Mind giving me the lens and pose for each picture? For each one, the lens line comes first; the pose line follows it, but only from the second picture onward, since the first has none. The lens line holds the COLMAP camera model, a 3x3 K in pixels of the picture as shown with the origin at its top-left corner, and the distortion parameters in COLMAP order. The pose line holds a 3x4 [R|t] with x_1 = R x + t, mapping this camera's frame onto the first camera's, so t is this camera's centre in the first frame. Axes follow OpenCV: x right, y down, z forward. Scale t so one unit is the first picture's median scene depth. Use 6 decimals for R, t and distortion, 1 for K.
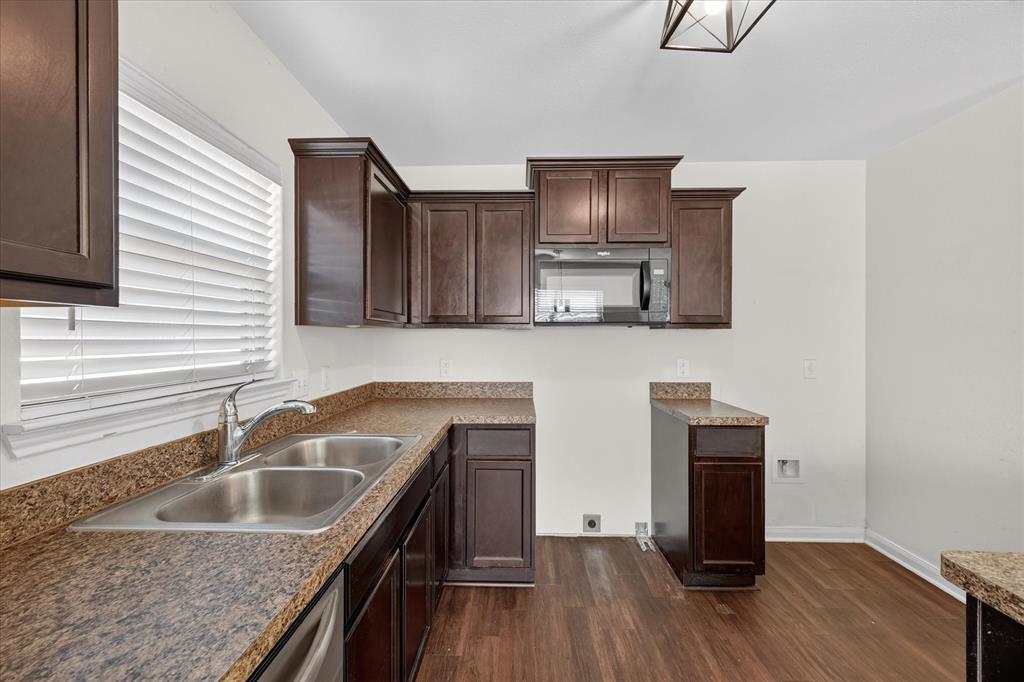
lens RADIAL K [[409.6, 0, 509.8], [0, 409.6, 337.0], [0, 0, 1]] dist [0.002698, 0.000385]
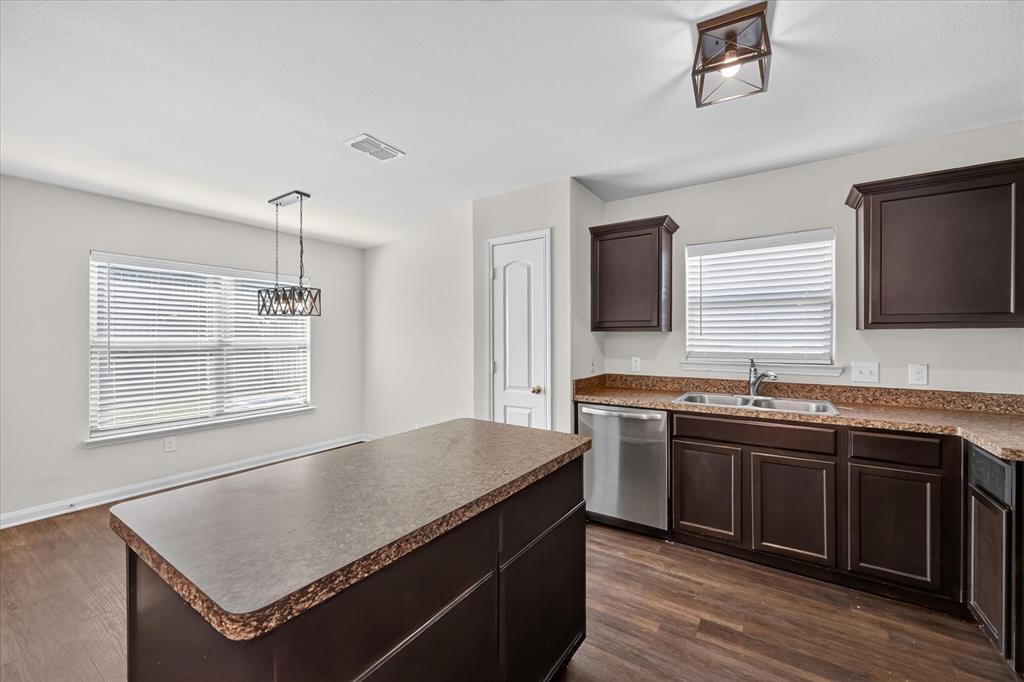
lens RADIAL K [[409.6, 0, 506.3], [0, 409.6, 338.6], [0, 0, 1]] dist [0.002698, 0.000385]
pose [[-0.536968, 0.001871, -0.843600, 1.100020], [-0.000377, 0.999997, 0.002458, -0.000701], [0.843602, 0.001637, -0.536966, 0.630051]]
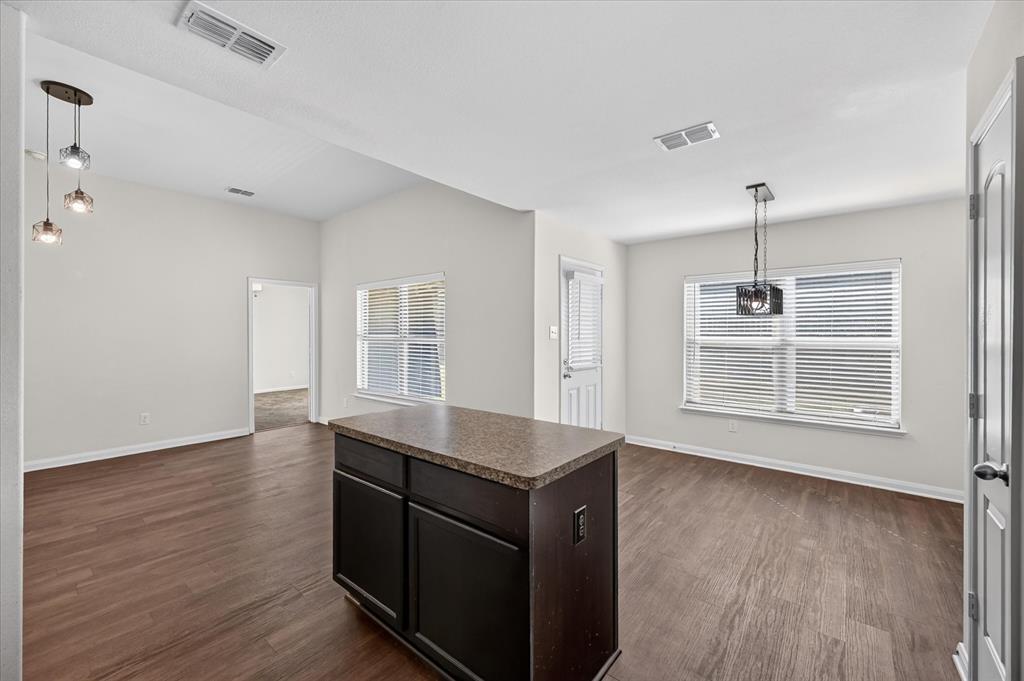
lens RADIAL K [[409.6, 0, 512.3], [0, 409.6, 333.8], [0, 0, 1]] dist [0.002698, 0.000385]
pose [[-0.794781, -0.002432, 0.606892, 0.040026], [-0.001246, 0.999996, 0.002376, -0.018262], [-0.606896, 0.001132, -0.794781, 0.828156]]
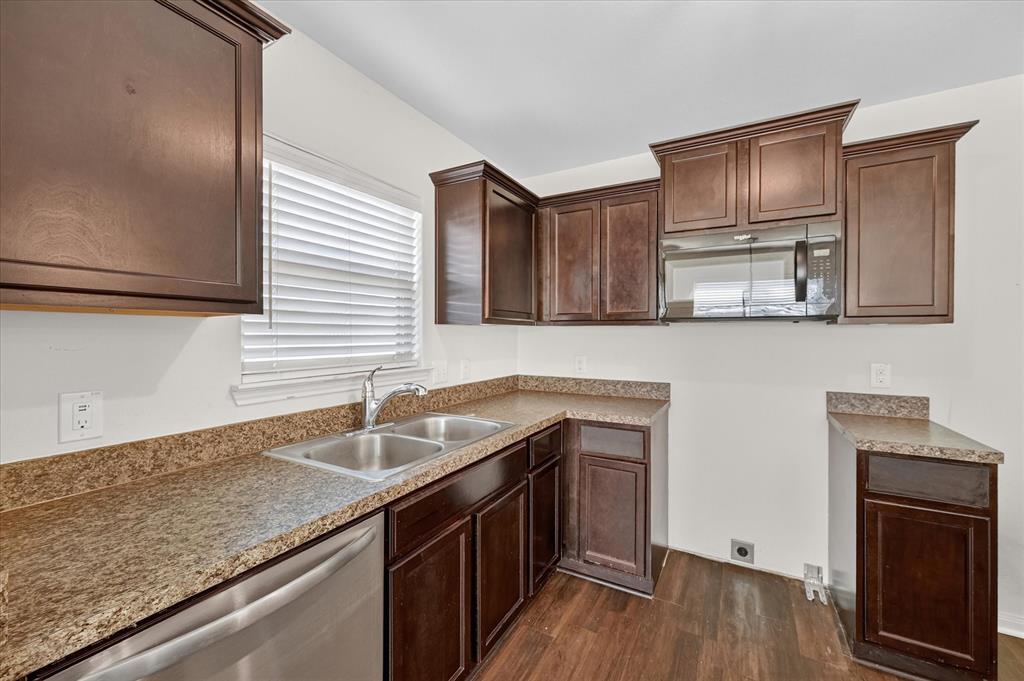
lens RADIAL K [[409.6, 0, 511.3], [0, 409.6, 335.1], [0, 0, 1]] dist [0.002698, 0.000385]
pose [[0.886401, 0.002913, -0.462910, 0.209599], [-0.002302, 0.999996, 0.001883, 0.000911], [0.462913, -0.000604, 0.886403, 0.014777]]
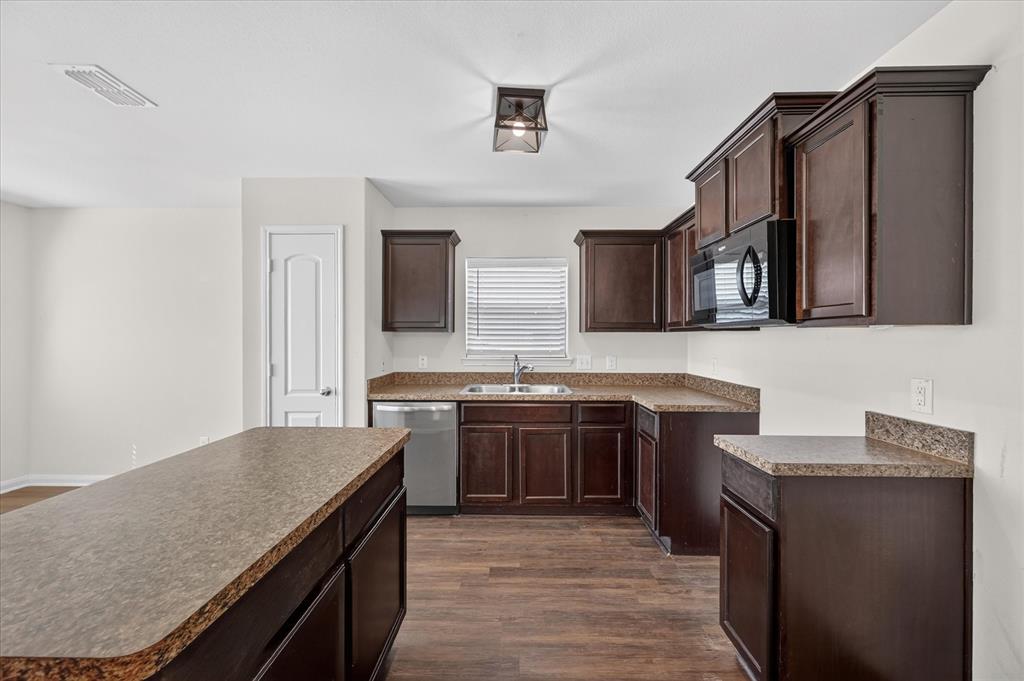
lens RADIAL K [[409.6, 0, 508.0], [0, 409.6, 339.2], [0, 0, 1]] dist [0.002698, 0.000385]
pose [[0.007269, 0.003987, -0.999966, 1.208327], [-0.003164, 0.999987, 0.003964, -0.001431], [0.999969, 0.003135, 0.007282, 0.547147]]
